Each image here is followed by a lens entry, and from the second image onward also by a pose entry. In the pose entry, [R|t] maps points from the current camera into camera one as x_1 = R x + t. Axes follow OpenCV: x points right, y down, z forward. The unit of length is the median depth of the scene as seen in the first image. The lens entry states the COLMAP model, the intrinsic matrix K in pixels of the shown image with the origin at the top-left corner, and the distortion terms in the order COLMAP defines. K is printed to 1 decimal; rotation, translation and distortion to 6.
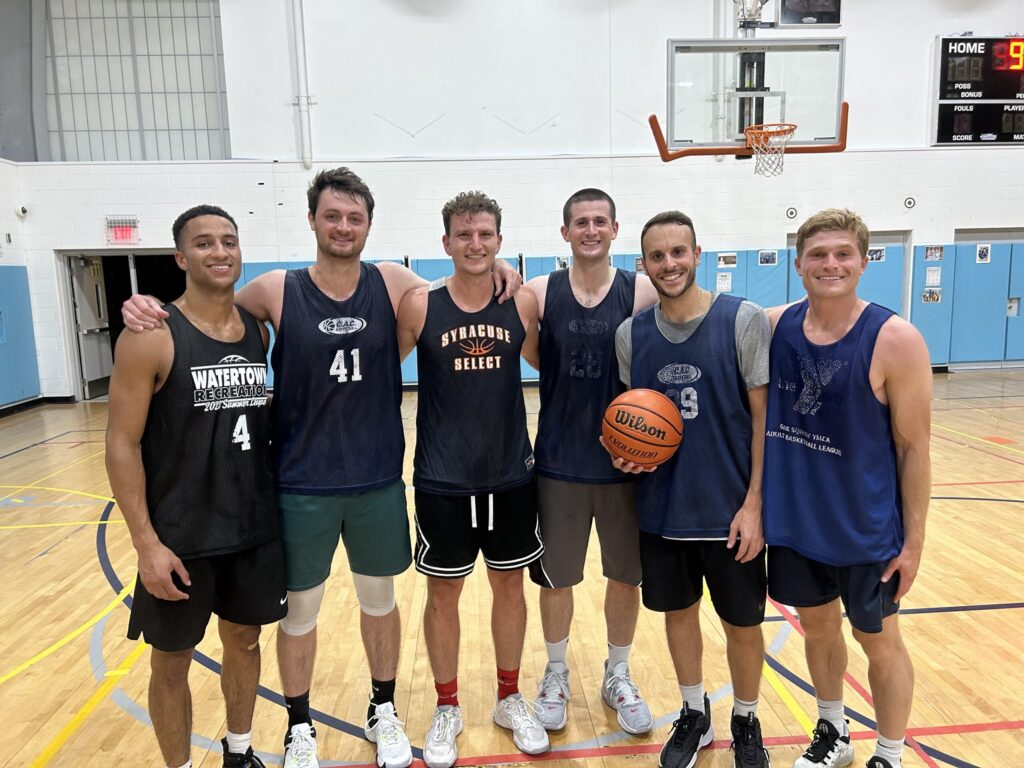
lens RADIAL K [[822.4, 0, 512.0], [0, 822.4, 384.0], [0, 0, 1]] dist [0.000802, -0.006494]
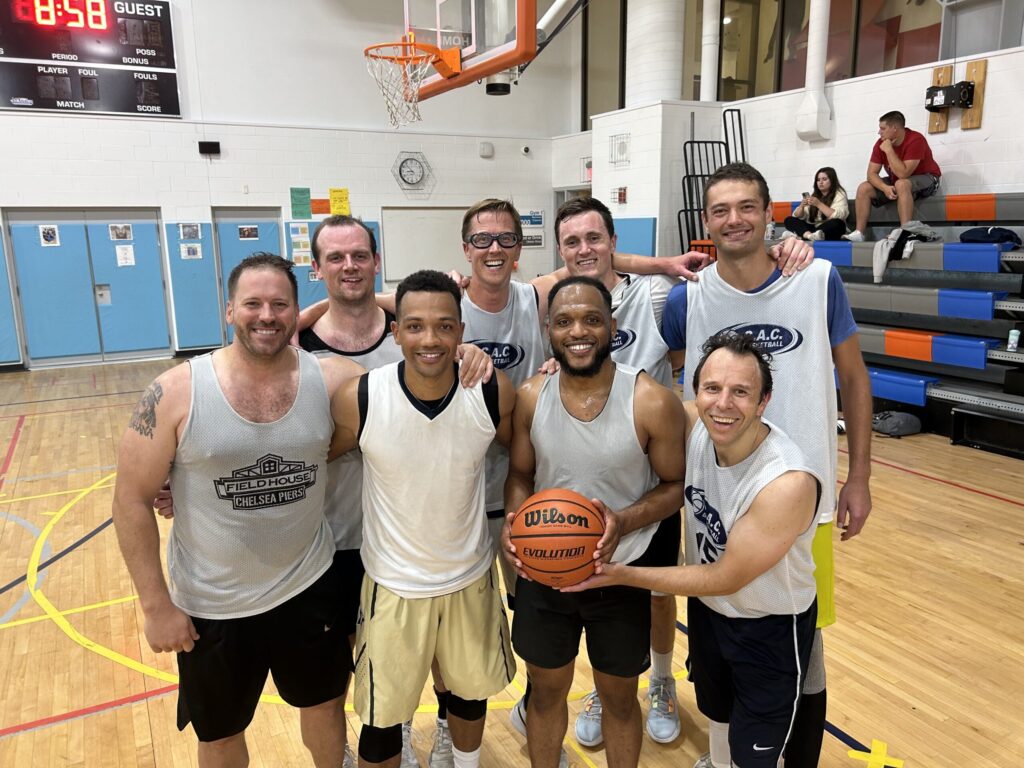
lens RADIAL K [[765.1, 0, 512.0], [0, 765.1, 384.0], [0, 0, 1]] dist [0.000885, 0.000716]
pose [[0.902309, -0.078140, 0.423949, 0.532044], [0.057751, 0.996481, 0.060752, -0.015859], [-0.427205, -0.030334, 0.903646, 0.025227]]
